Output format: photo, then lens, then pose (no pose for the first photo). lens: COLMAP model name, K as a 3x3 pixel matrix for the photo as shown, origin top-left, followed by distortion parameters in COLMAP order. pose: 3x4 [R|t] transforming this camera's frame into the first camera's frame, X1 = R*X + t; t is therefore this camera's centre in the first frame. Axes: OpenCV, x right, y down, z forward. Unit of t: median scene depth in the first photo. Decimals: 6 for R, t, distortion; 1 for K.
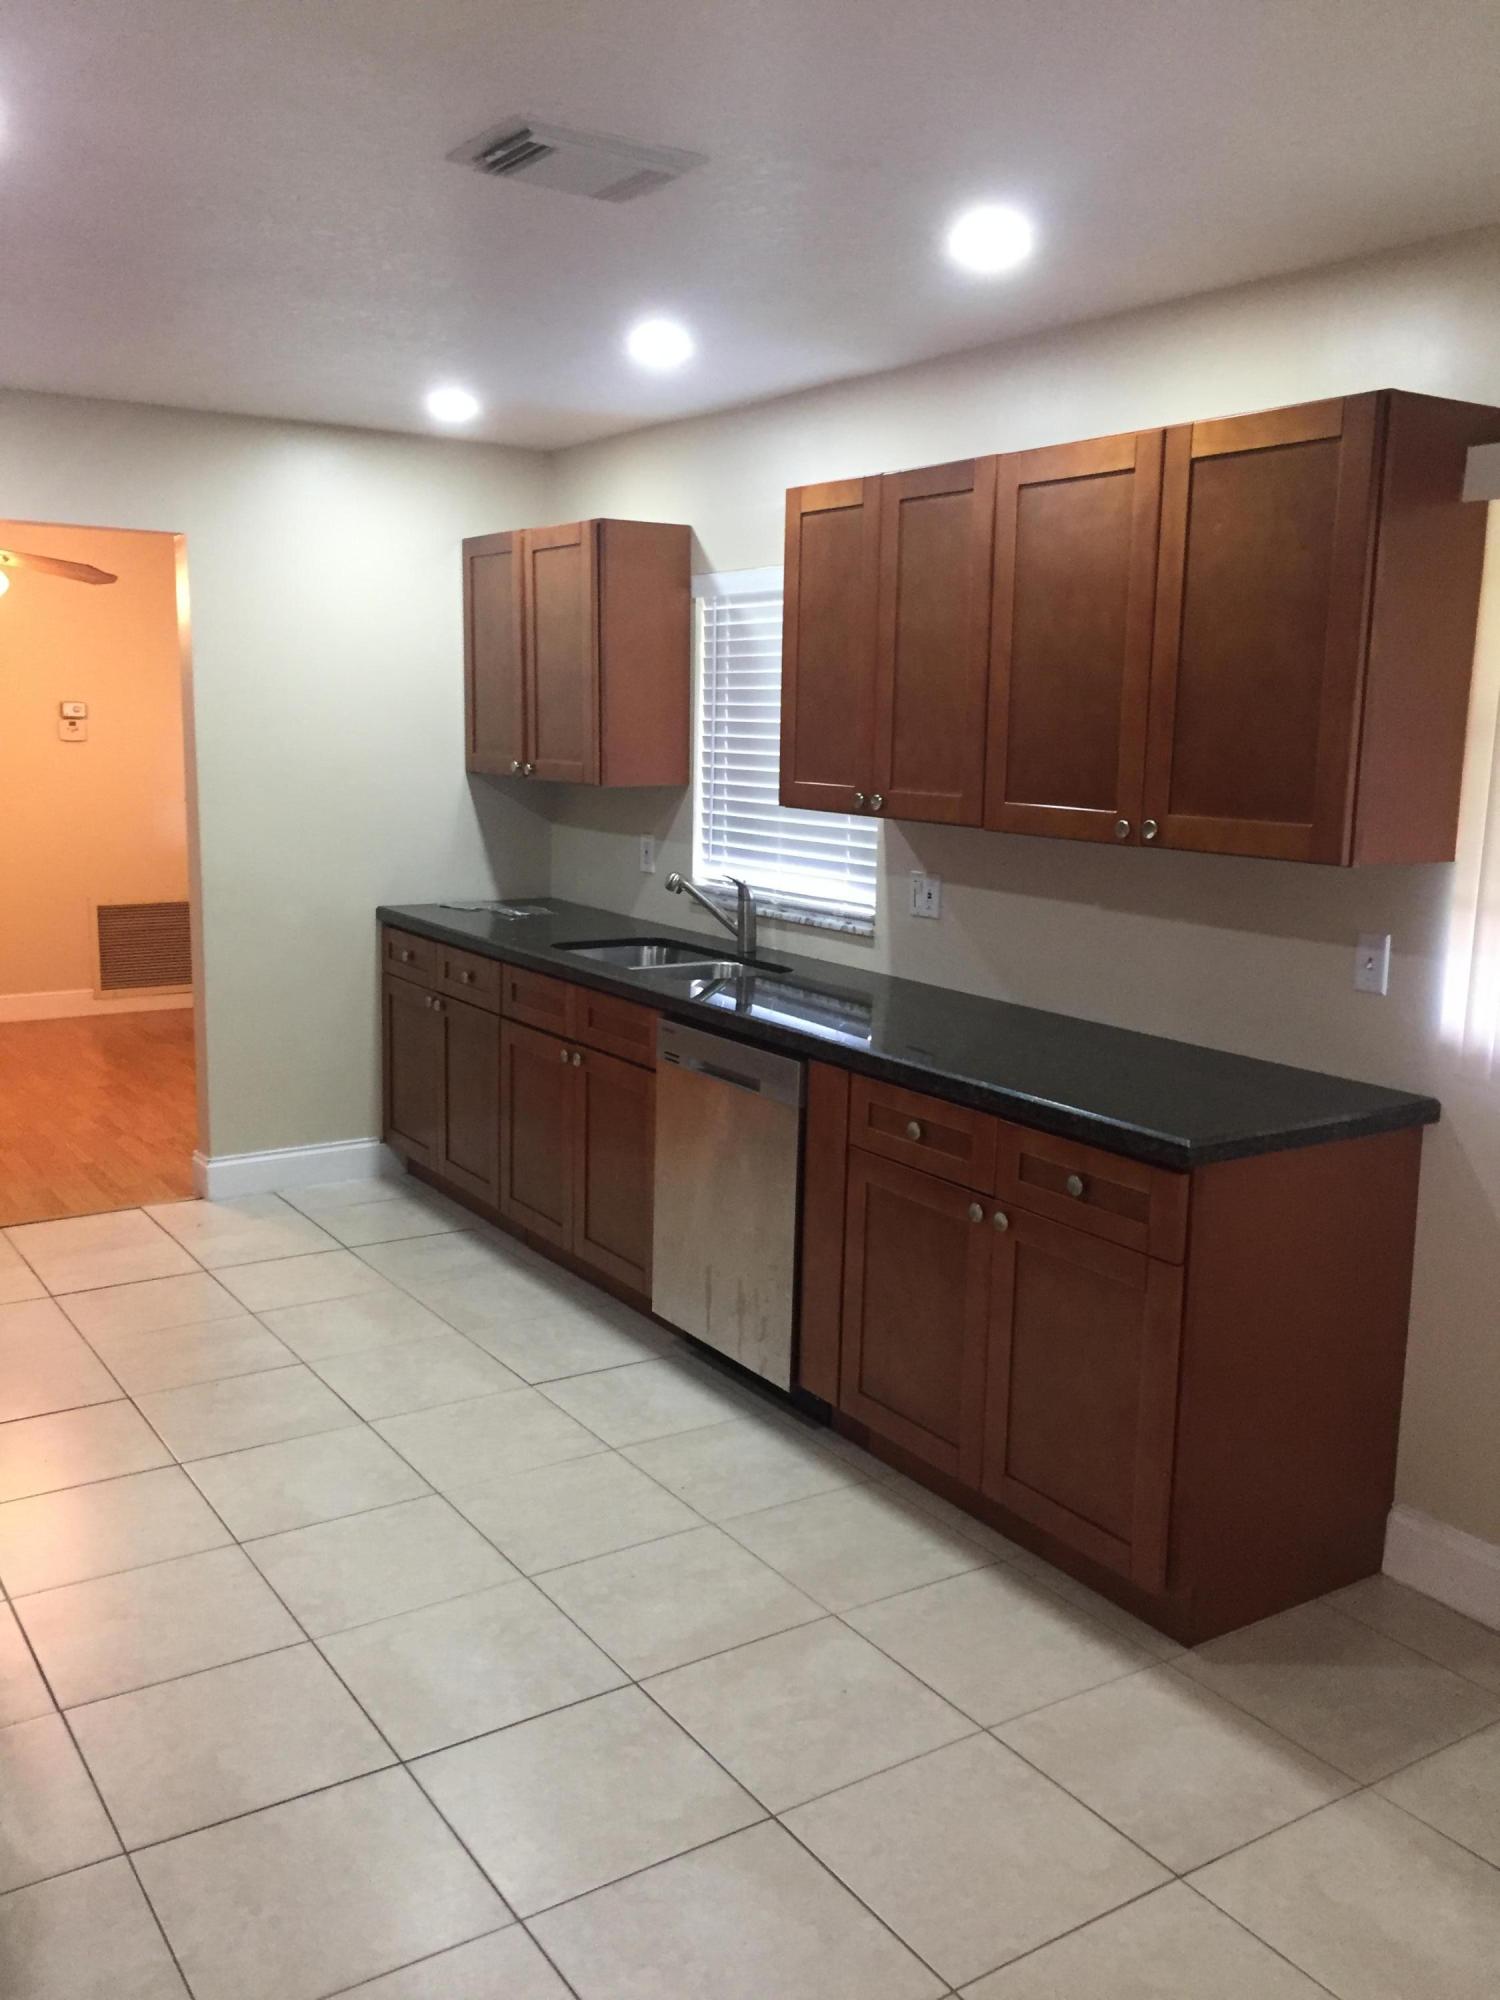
lens RADIAL K [[1687.5, 0, 750.0], [0, 1687.5, 1000.0], [0, 0, 1]] dist [0.010745, 0.006274]
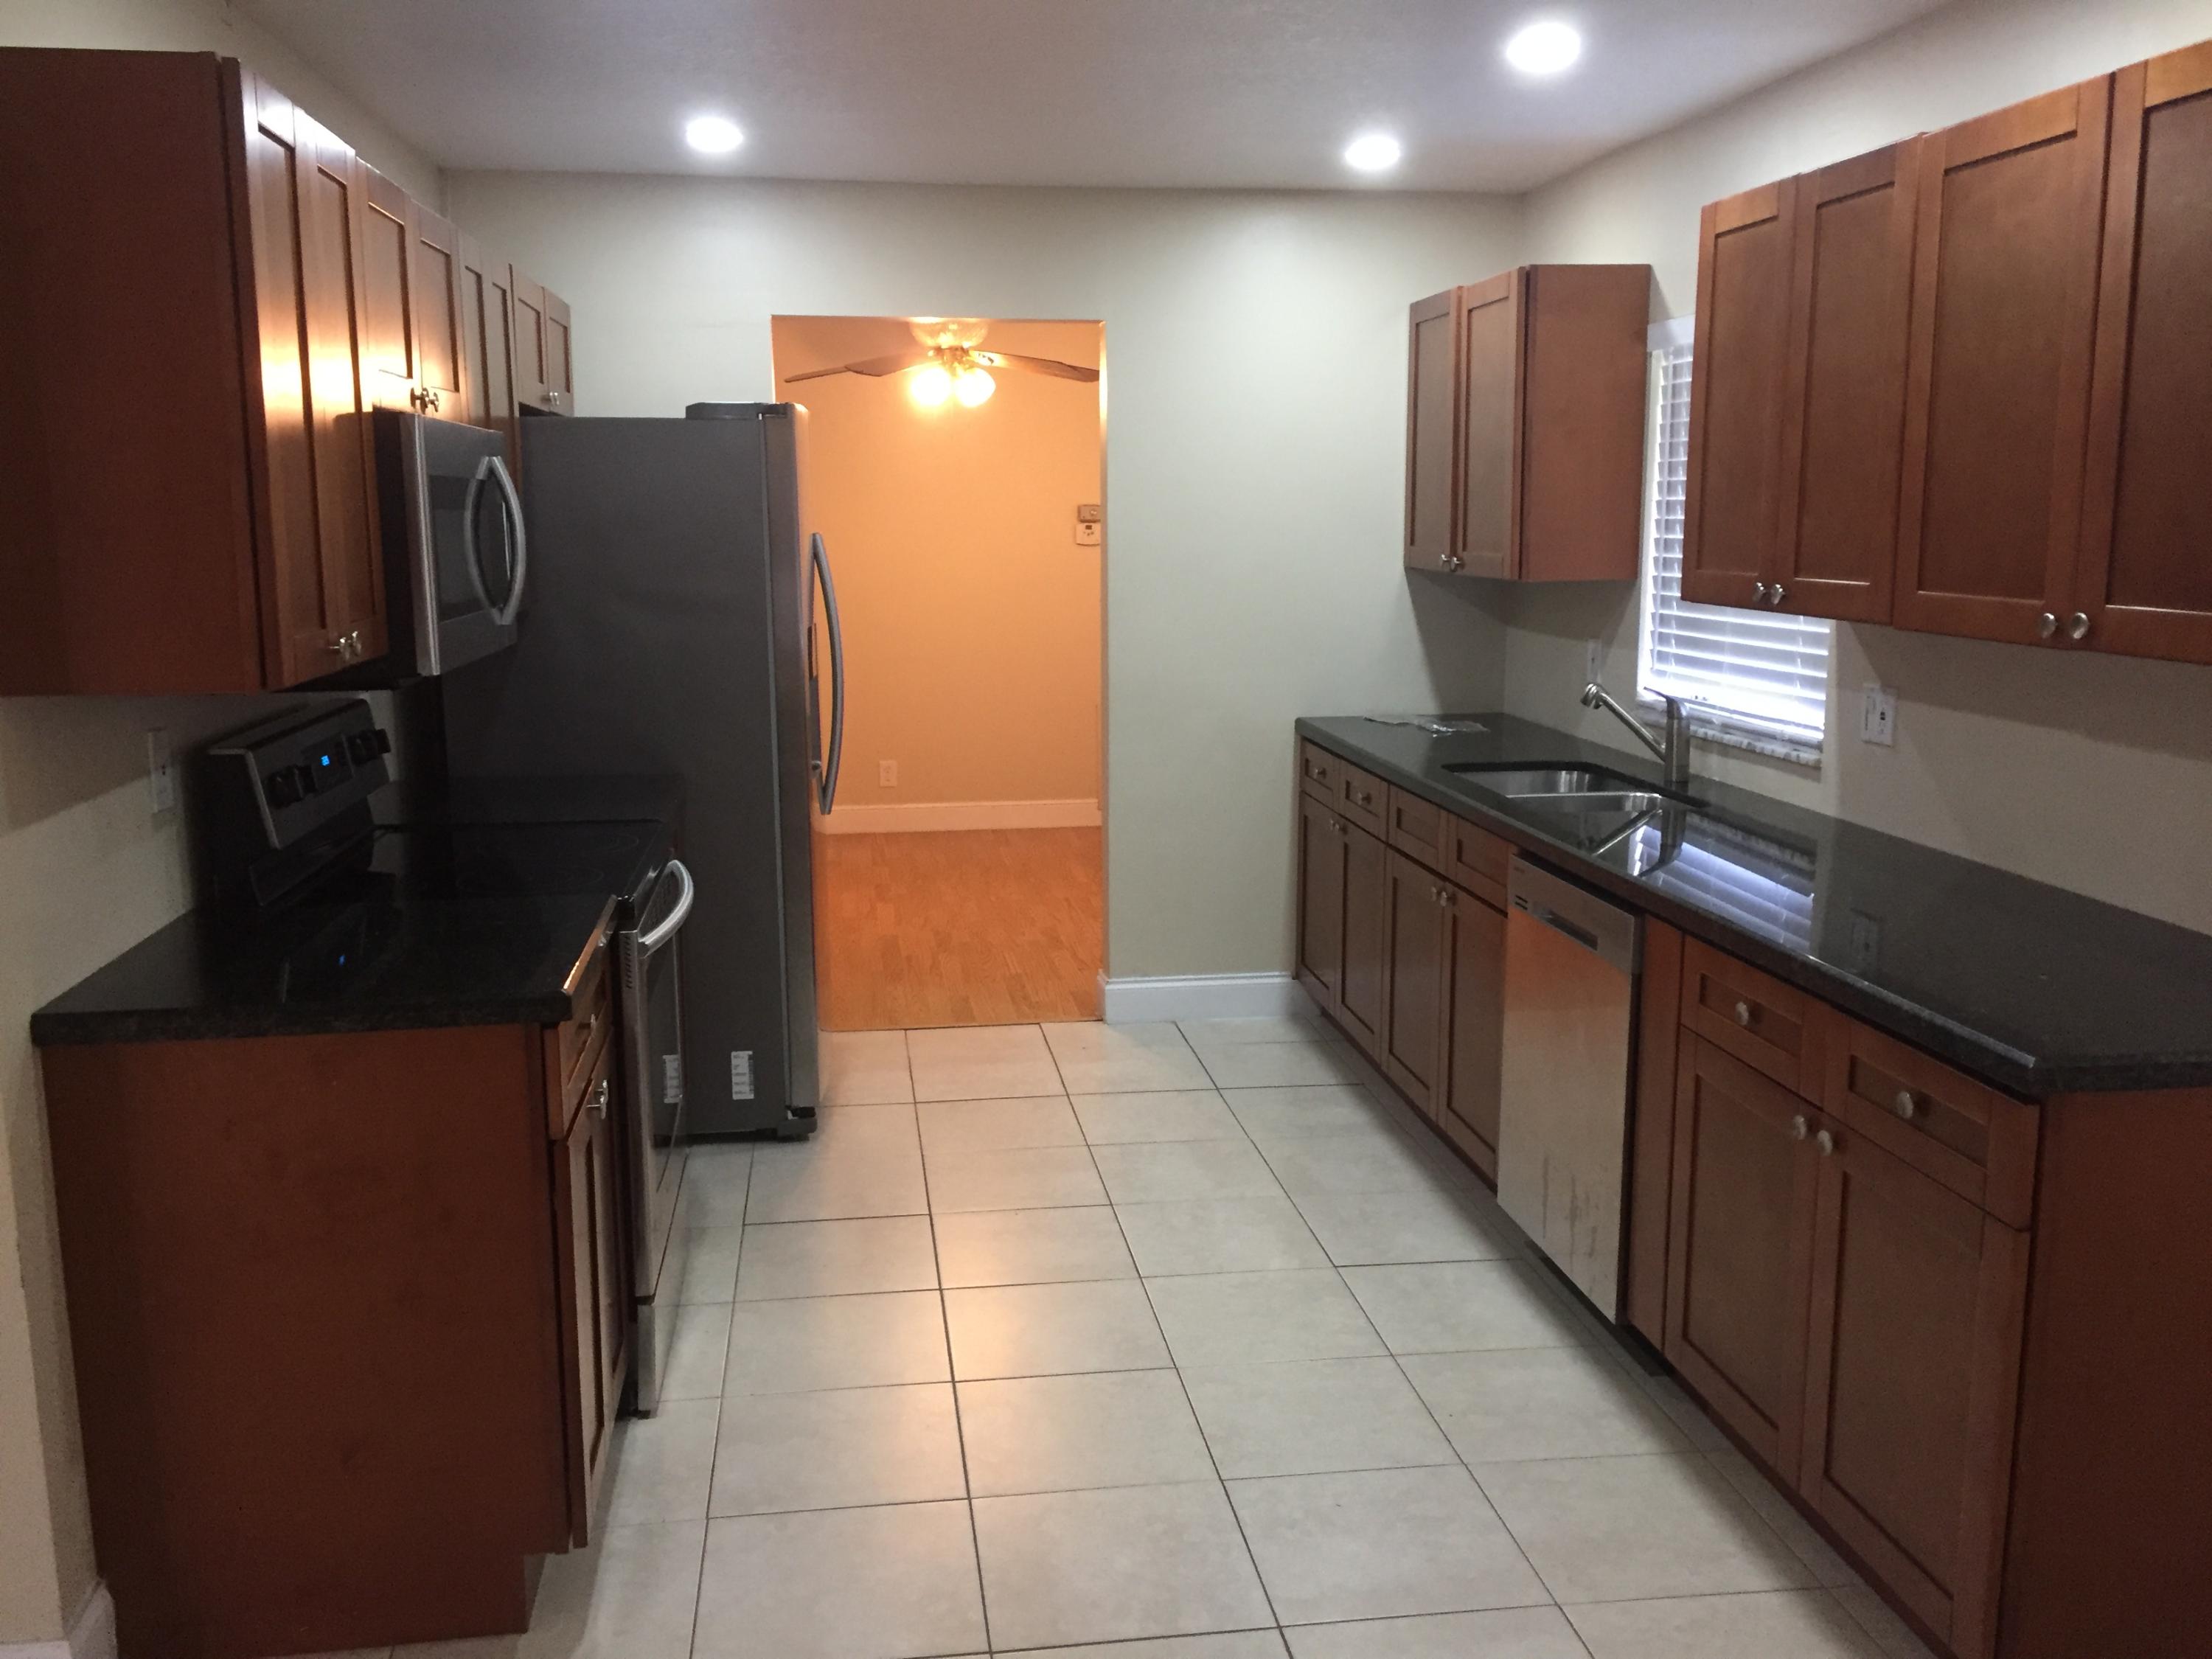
lens RADIAL K [[1855.0, 0, 1106.0], [0, 1855.0, 829.5], [0, 0, 1]] dist [0.051476, -0.119268]
pose [[0.896242, 0.049239, -0.440824, 0.156163], [-0.049565, 0.998713, 0.010782, -0.001571], [0.440788, 0.012186, 0.897529, 0.073465]]
